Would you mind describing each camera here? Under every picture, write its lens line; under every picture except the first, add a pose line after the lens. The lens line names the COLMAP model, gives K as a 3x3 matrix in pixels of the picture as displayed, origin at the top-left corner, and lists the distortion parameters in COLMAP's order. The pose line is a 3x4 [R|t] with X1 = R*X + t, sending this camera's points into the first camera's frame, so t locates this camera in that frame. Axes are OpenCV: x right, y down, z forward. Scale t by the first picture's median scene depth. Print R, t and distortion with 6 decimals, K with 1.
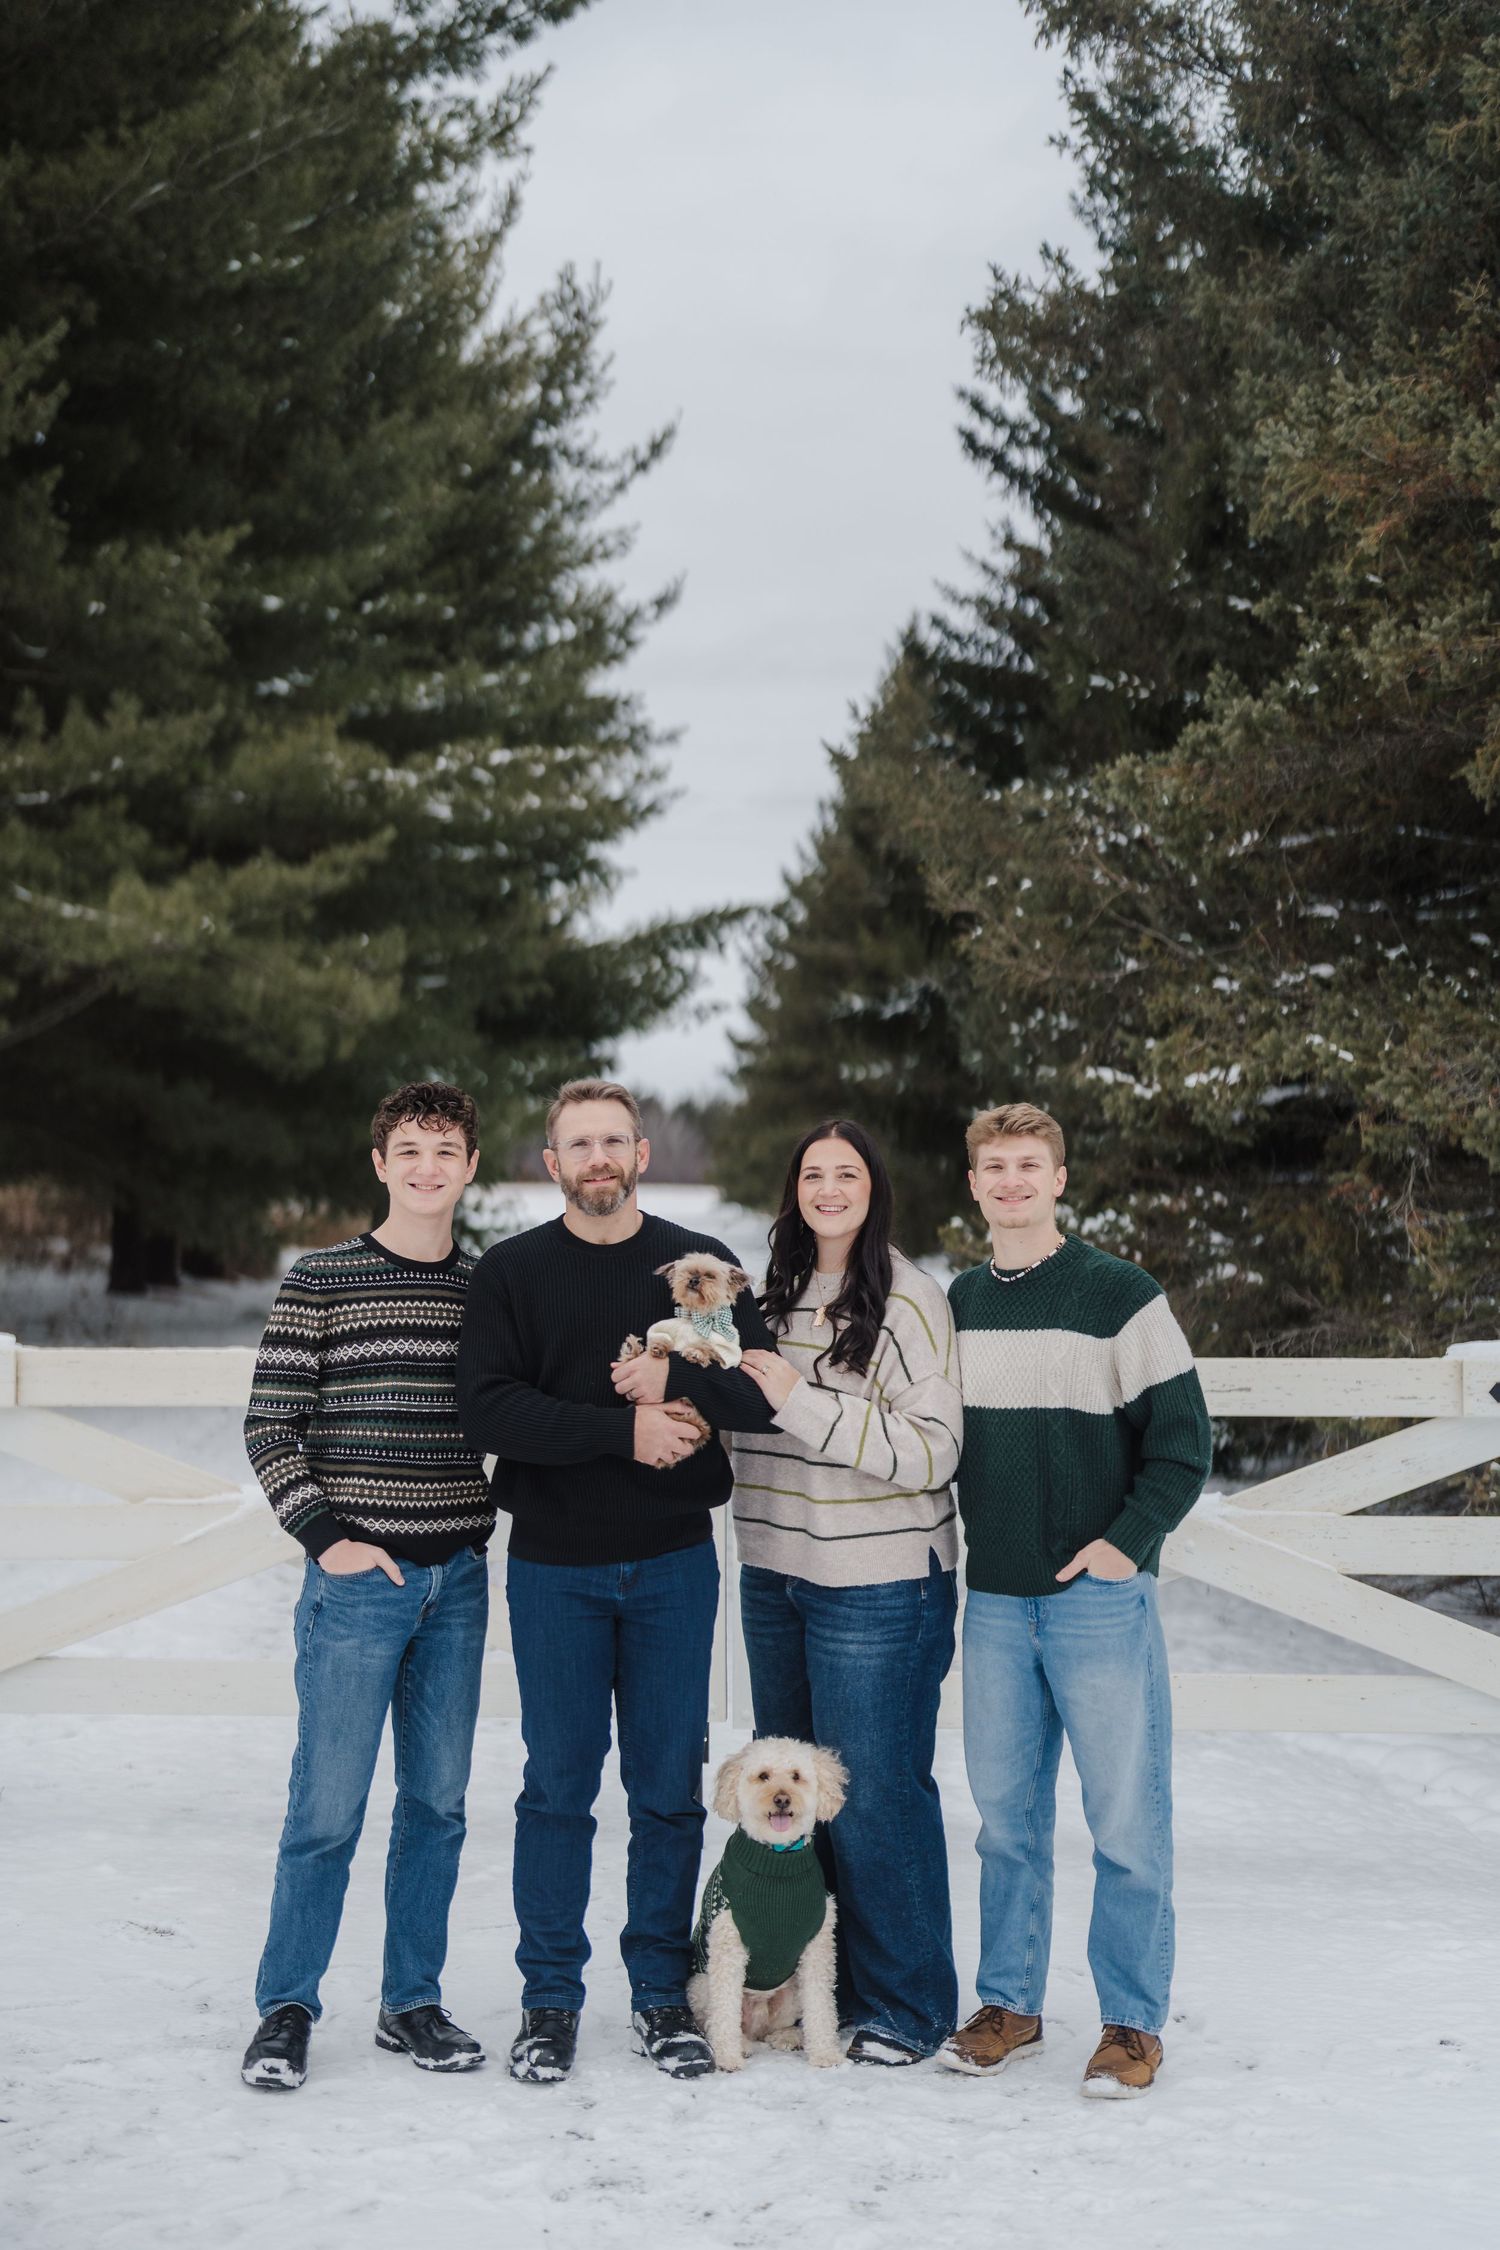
lens RADIAL K [[3166.2, 0, 759.5], [0, 3166.2, 1115.0], [0, 0, 1]] dist [0.007670, 0.038939]
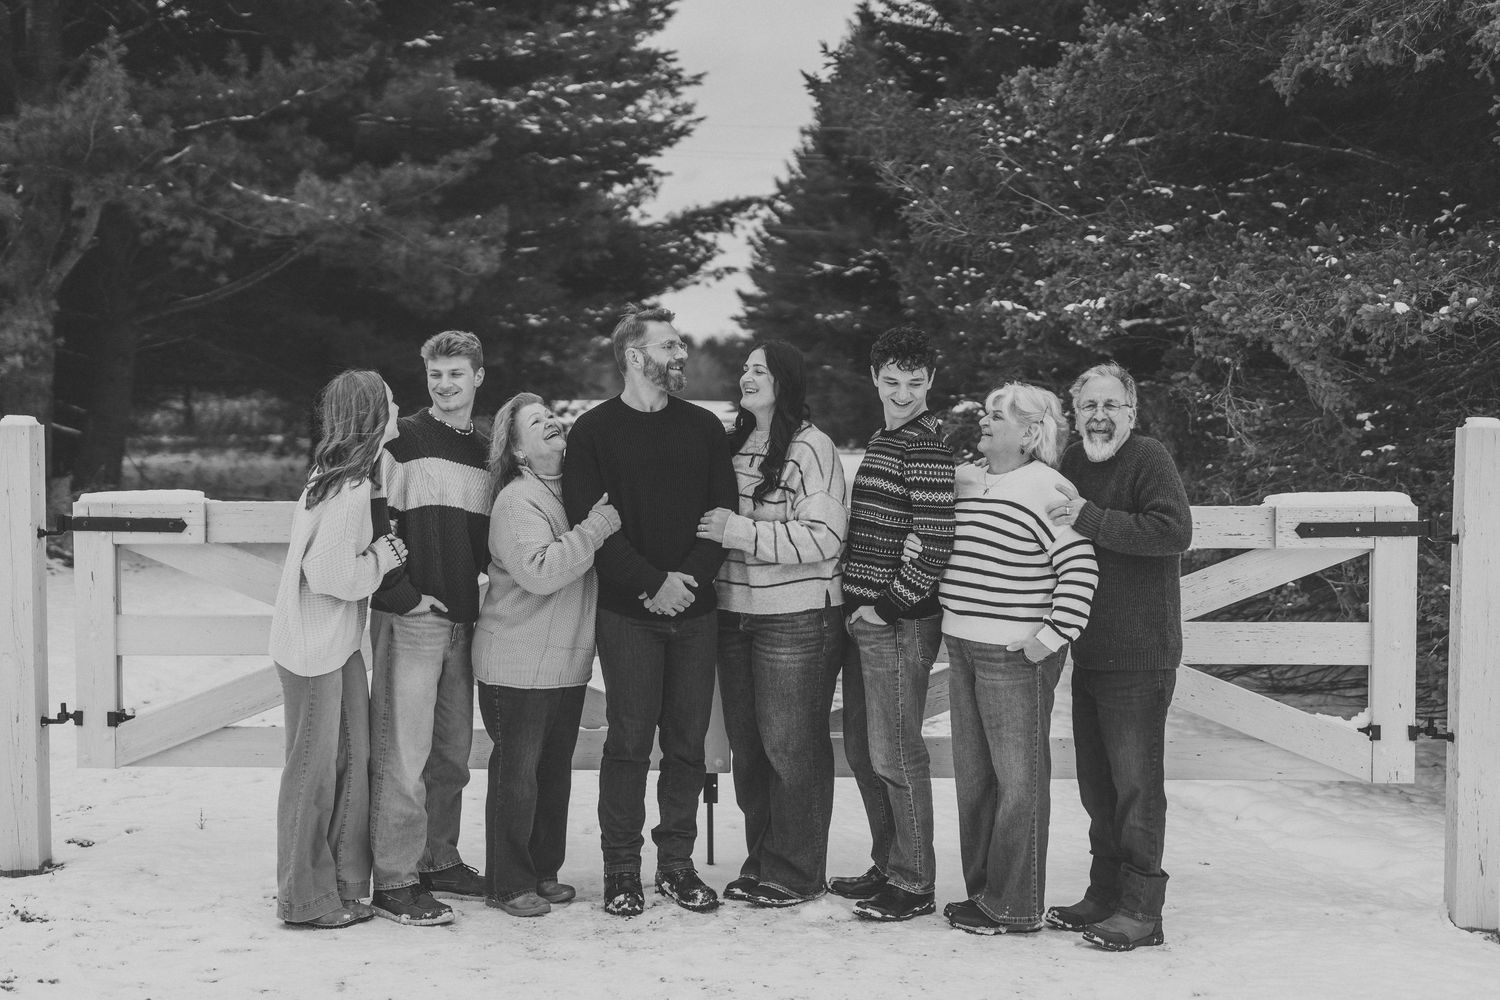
lens RADIAL K [[2162.7, 0, 750.0], [0, 2162.7, 500.0], [0, 0, 1]] dist [-0.009475, 0.073315]
pose [[0.999983, -0.002940, -0.005009, 0.001282], [0.003280, 0.997594, 0.069245, 0.004583], [0.004793, -0.069260, 0.997587, 0.036524]]
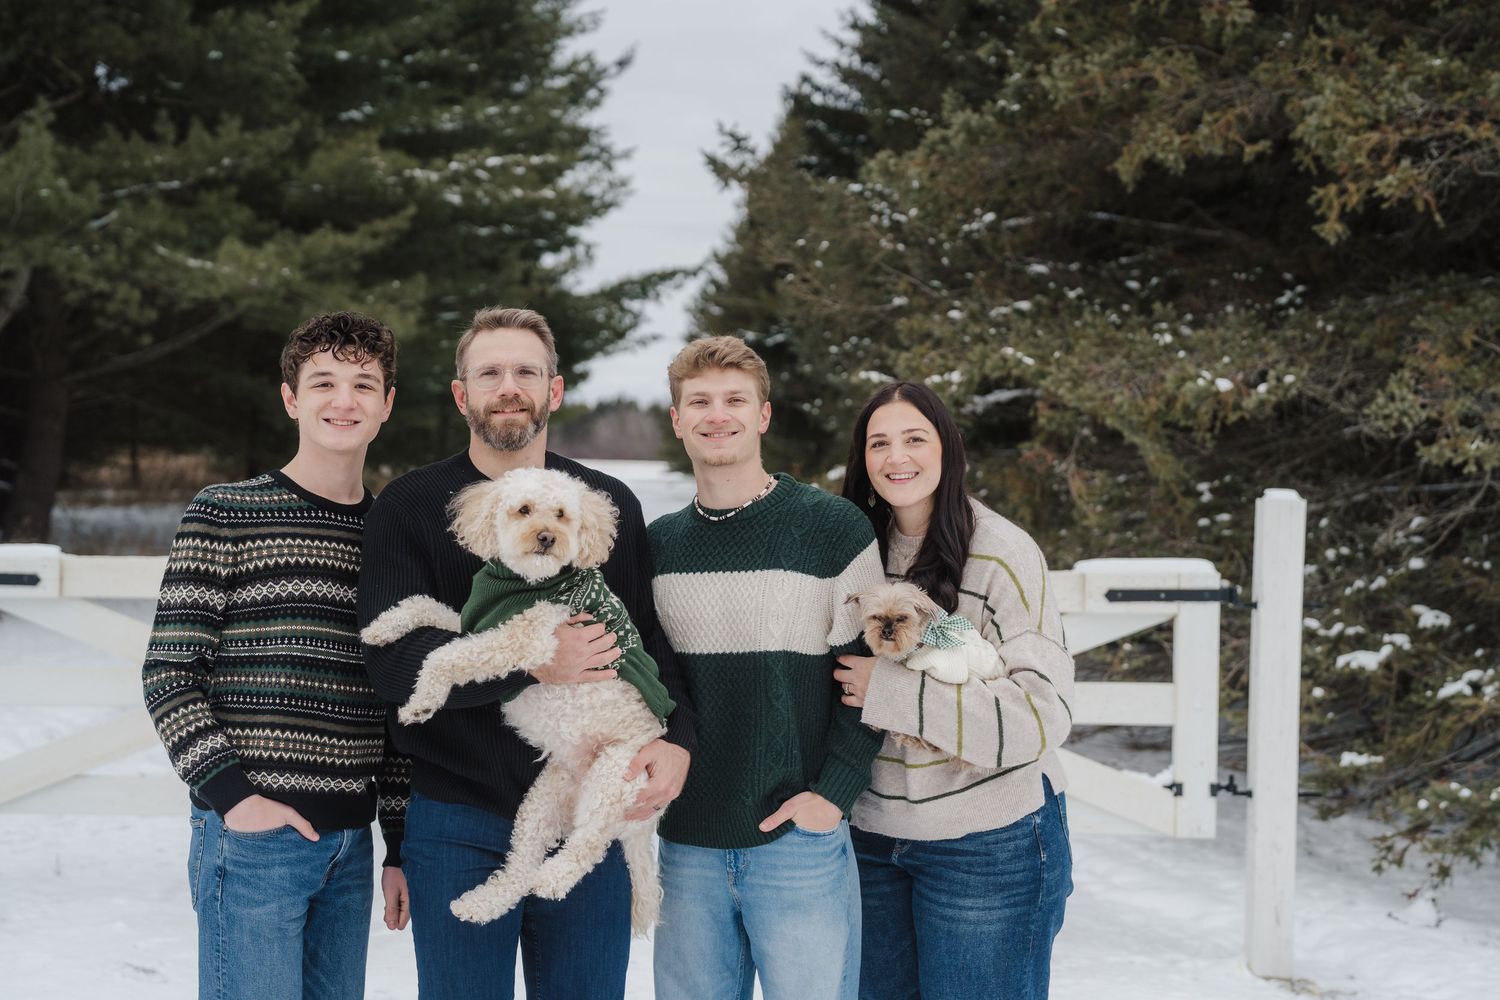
lens RADIAL K [[2087.9, 0, 751.2], [0, 2087.9, 508.7], [0, 0, 1]] dist [-0.000021, 0.092409]
pose [[0.999706, 0.008932, 0.022554, 0.022596], [-0.009943, 0.998933, 0.045104, 0.003681], [-0.022127, -0.045315, 0.998728, 0.032253]]
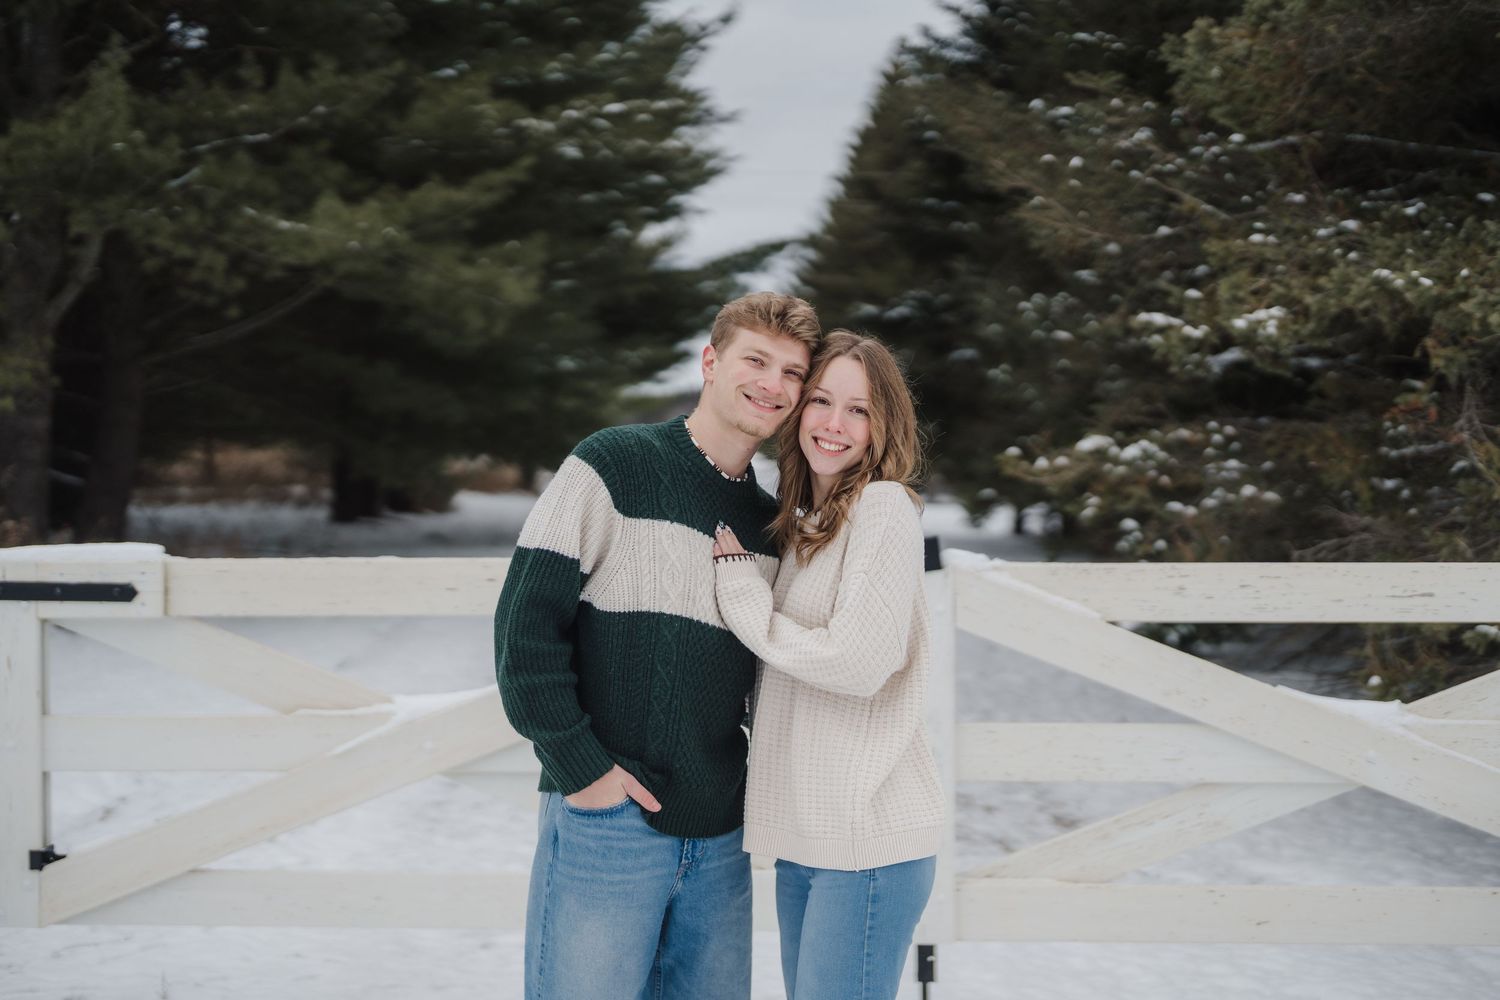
lens RADIAL K [[2137.2, 0, 746.0], [0, 2137.2, 479.7], [0, 0, 1]] dist [0.015620, 0.056105]
pose [[0.999852, -0.005731, -0.016198, -0.019372], [0.006307, 0.999341, 0.035749, 0.011933], [0.015983, -0.035846, 0.999230, 0.152736]]
